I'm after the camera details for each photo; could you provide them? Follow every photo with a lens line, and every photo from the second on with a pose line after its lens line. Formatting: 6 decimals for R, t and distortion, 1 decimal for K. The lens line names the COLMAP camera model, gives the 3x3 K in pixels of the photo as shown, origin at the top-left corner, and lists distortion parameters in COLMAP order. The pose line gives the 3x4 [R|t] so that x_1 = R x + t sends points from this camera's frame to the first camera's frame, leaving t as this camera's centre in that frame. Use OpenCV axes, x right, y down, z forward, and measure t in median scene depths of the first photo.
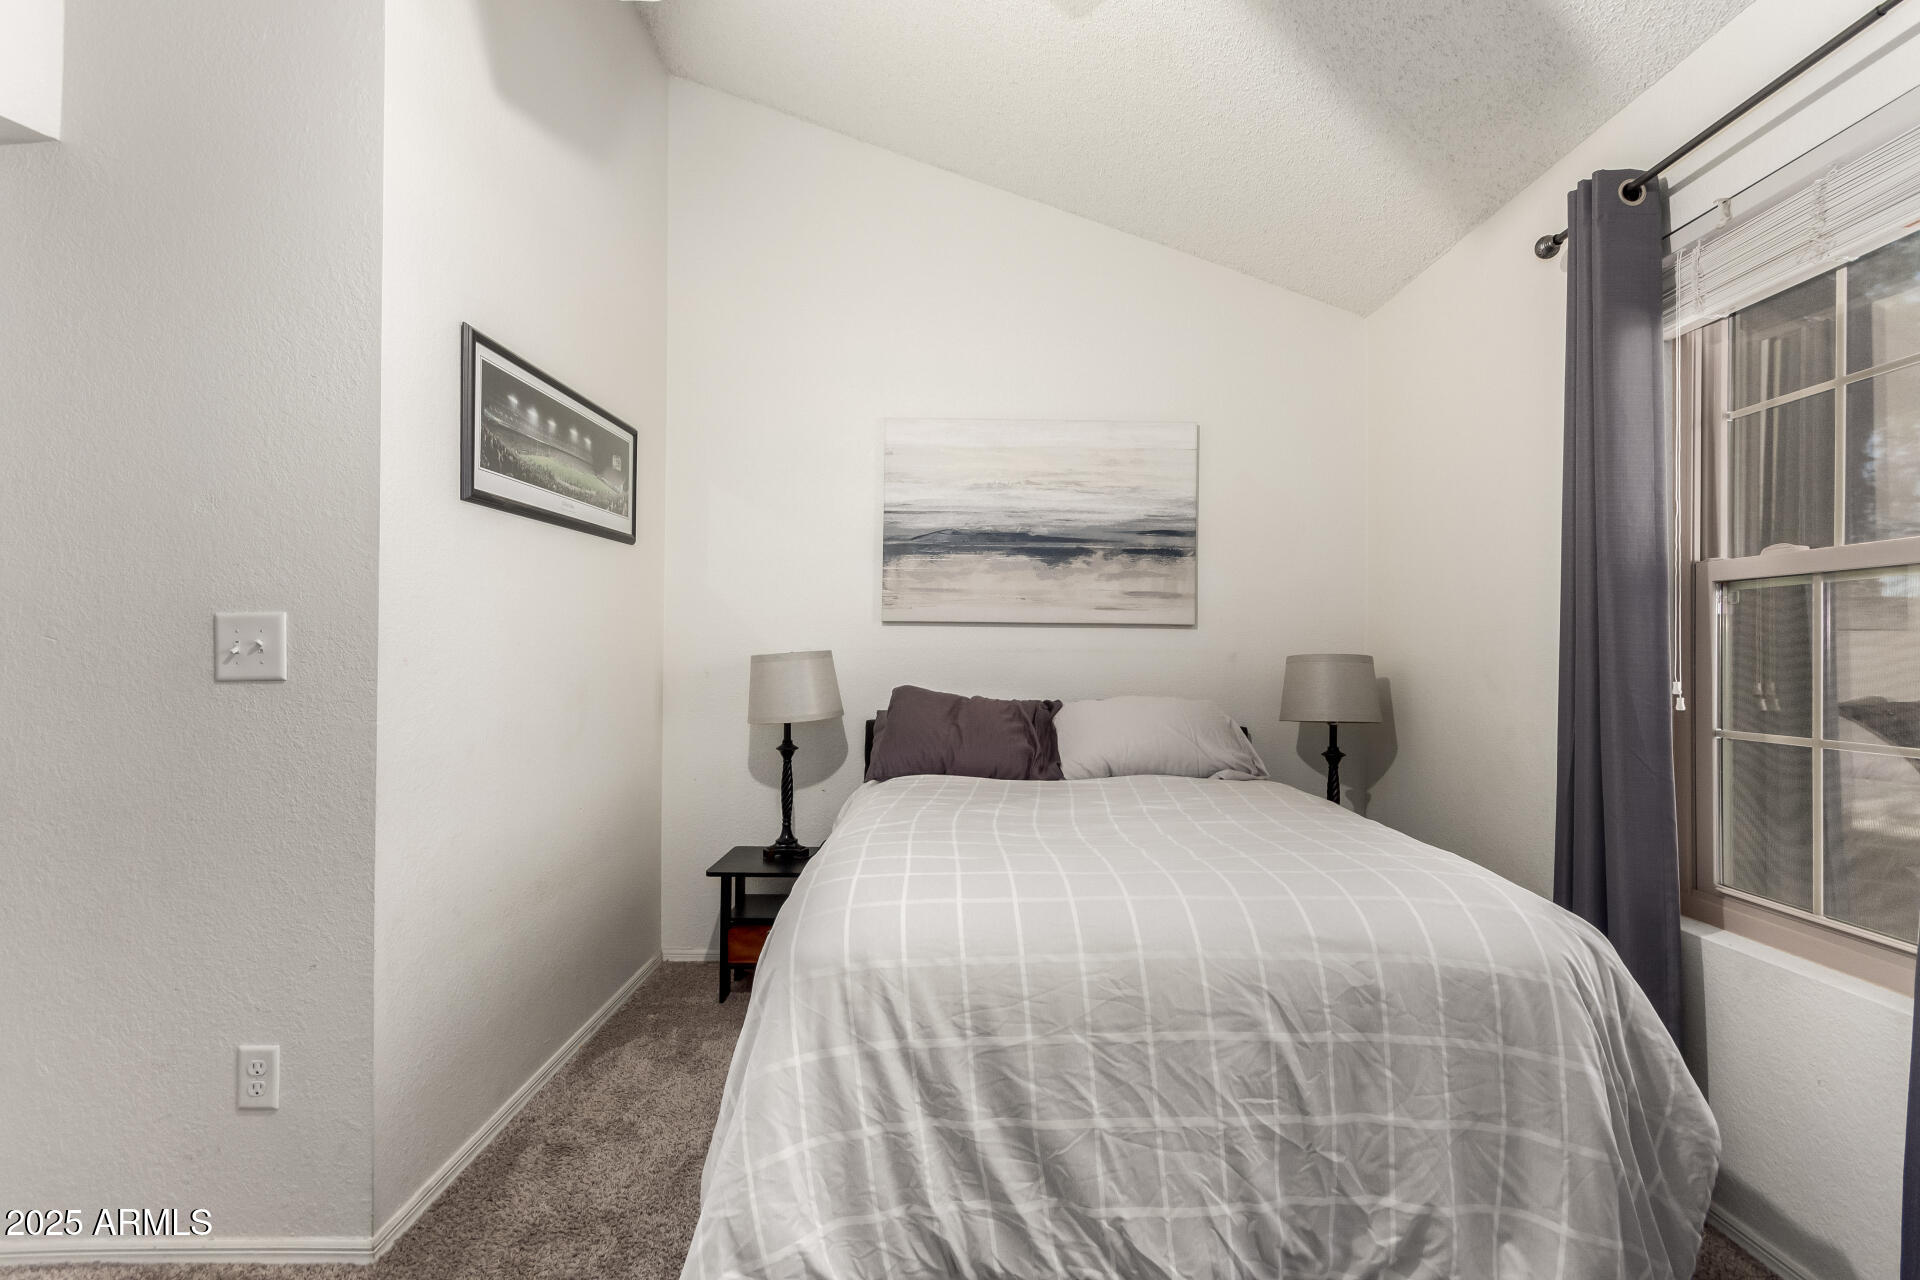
lens RADIAL K [[901.0, 0, 966.3], [0, 901.0, 645.7], [0, 0, 1]] dist [-0.013604, 0.018147]
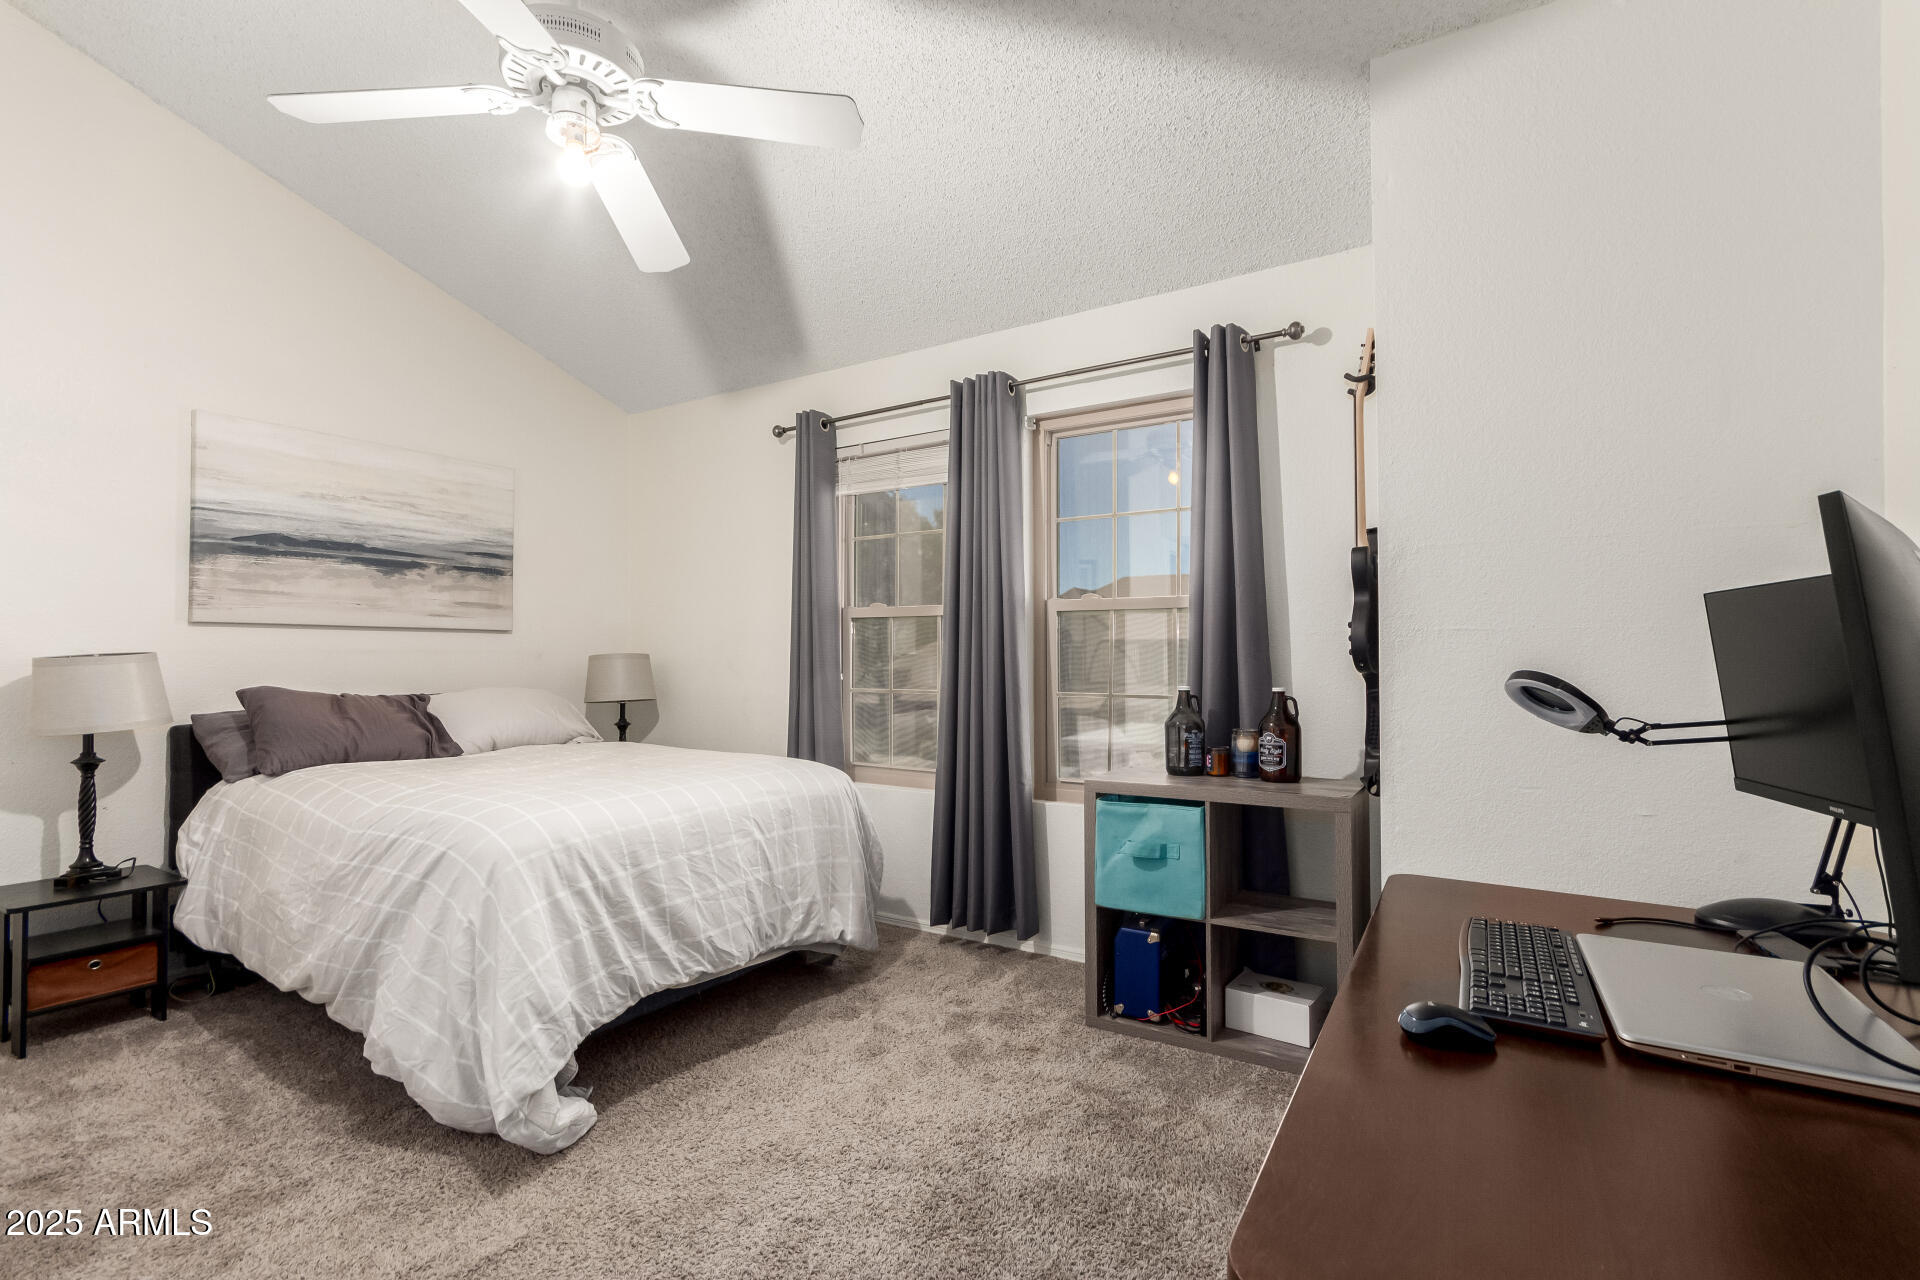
lens RADIAL K [[888.7, 0, 970.4], [0, 888.7, 652.8], [0, 0, 1]] dist [0.000555, 0.001984]
pose [[0.544617, -0.005528, 0.838666, -0.688296], [-0.003750, 0.999952, 0.009026, -0.009225], [-0.838676, -0.008060, 0.544571, -0.329873]]
